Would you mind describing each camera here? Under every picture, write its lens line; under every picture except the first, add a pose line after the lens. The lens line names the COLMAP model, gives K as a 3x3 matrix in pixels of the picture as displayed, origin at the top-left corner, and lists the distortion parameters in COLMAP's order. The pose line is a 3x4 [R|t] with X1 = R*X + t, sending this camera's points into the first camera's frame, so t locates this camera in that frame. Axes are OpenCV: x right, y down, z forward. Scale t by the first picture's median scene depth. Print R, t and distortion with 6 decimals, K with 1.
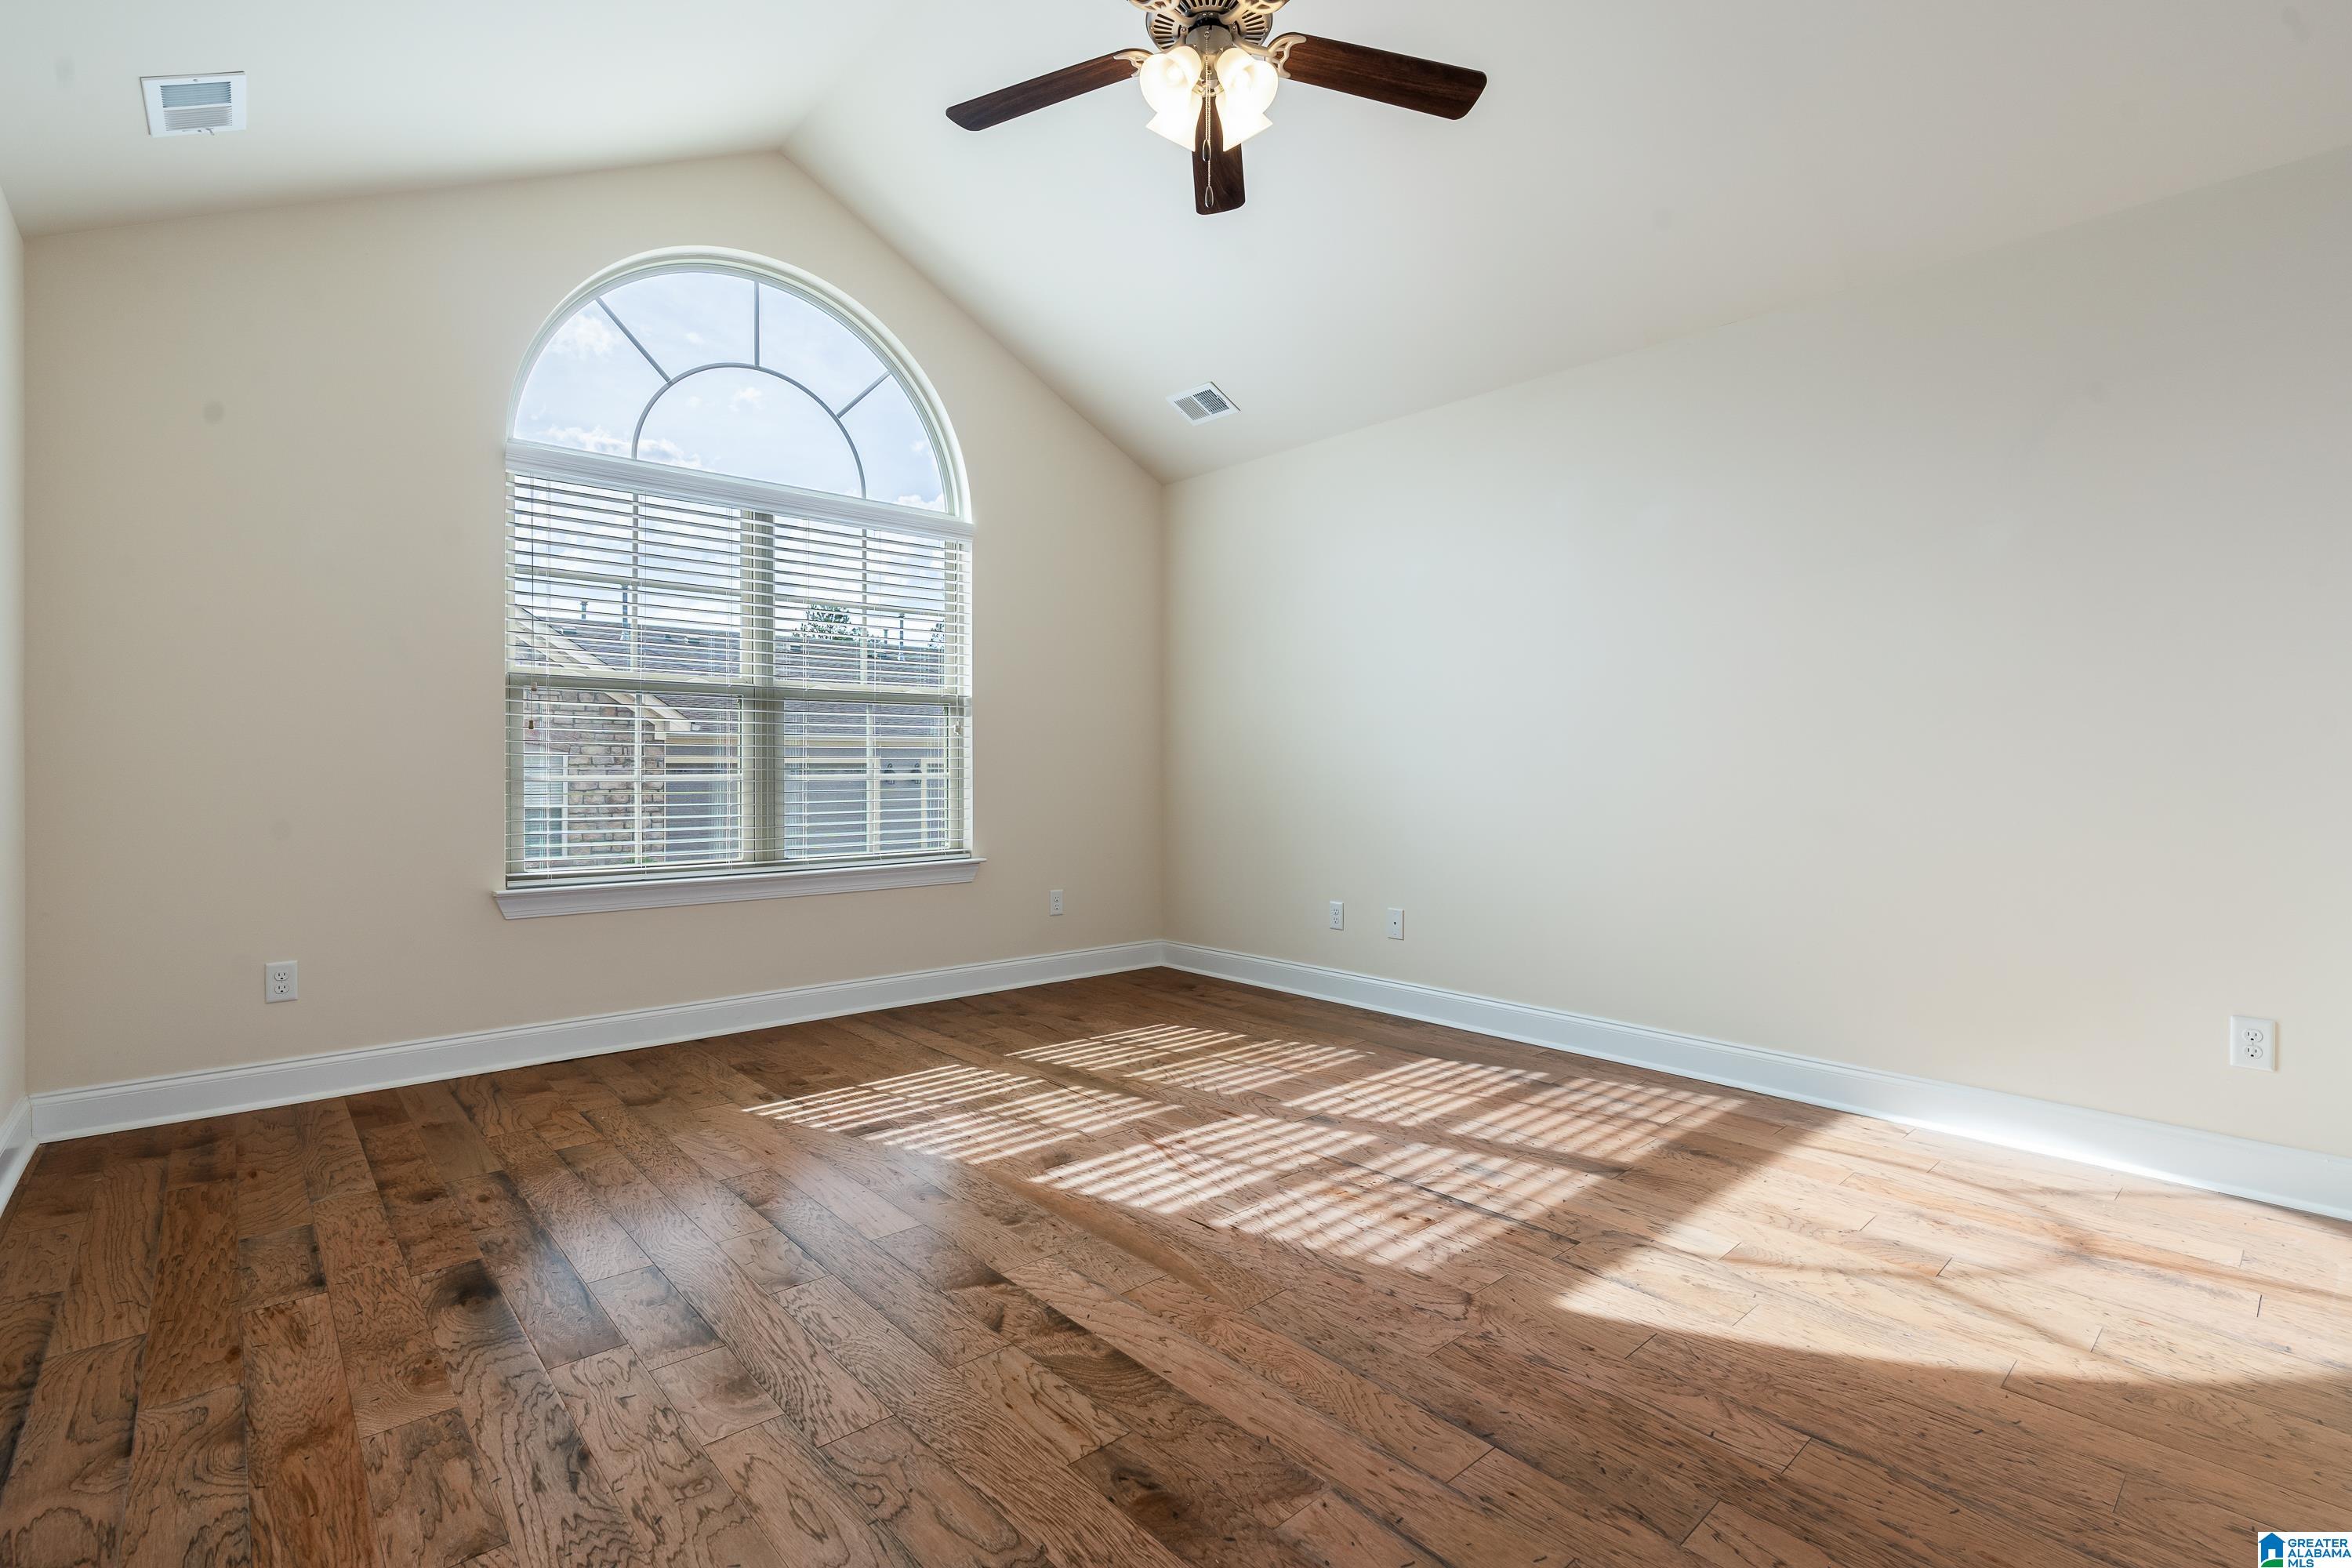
lens RADIAL K [[1080.9, 0, 1176.0], [0, 1080.9, 784.0], [0, 0, 1]] dist [-0.003492, 0.000926]
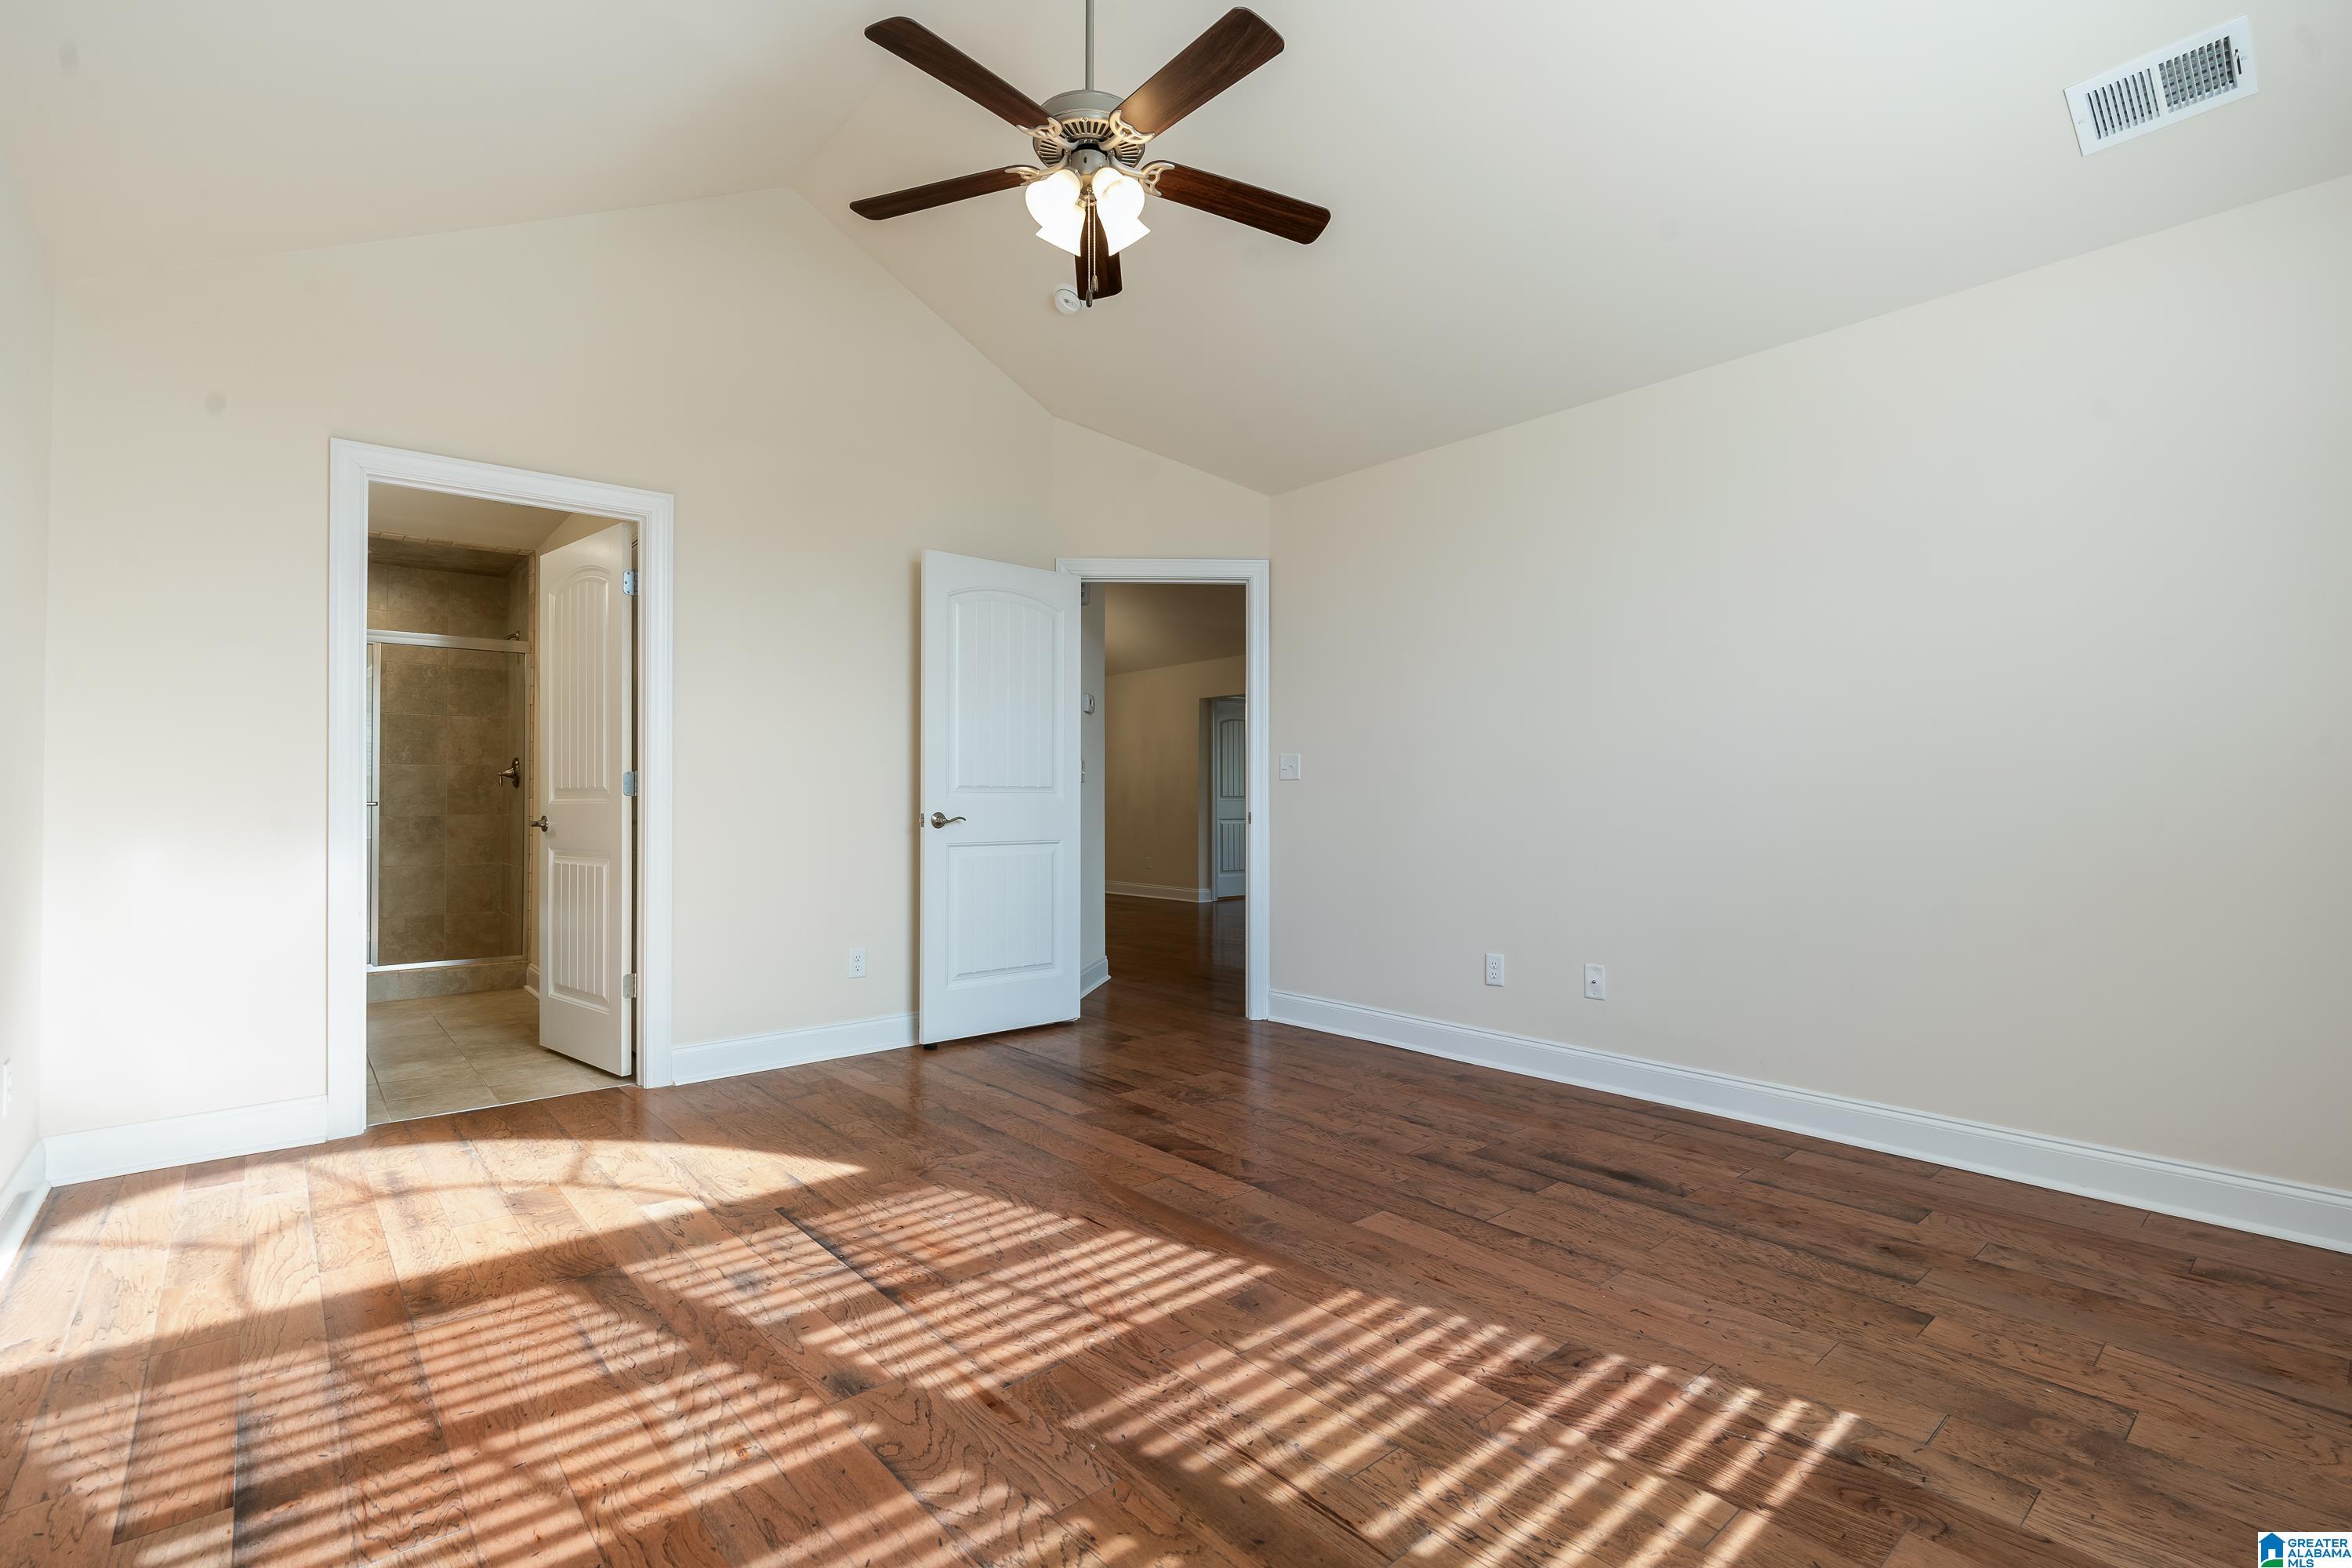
lens RADIAL K [[1046.6, 0, 1155.5], [0, 1046.6, 773.7], [0, 0, 1]] dist [-0.002064, 0.000139]
pose [[-0.999327, 0.002434, 0.036597, -0.062540], [0.002046, 0.999941, -0.010639, -0.025611], [-0.036621, -0.010557, -0.999273, 1.617904]]
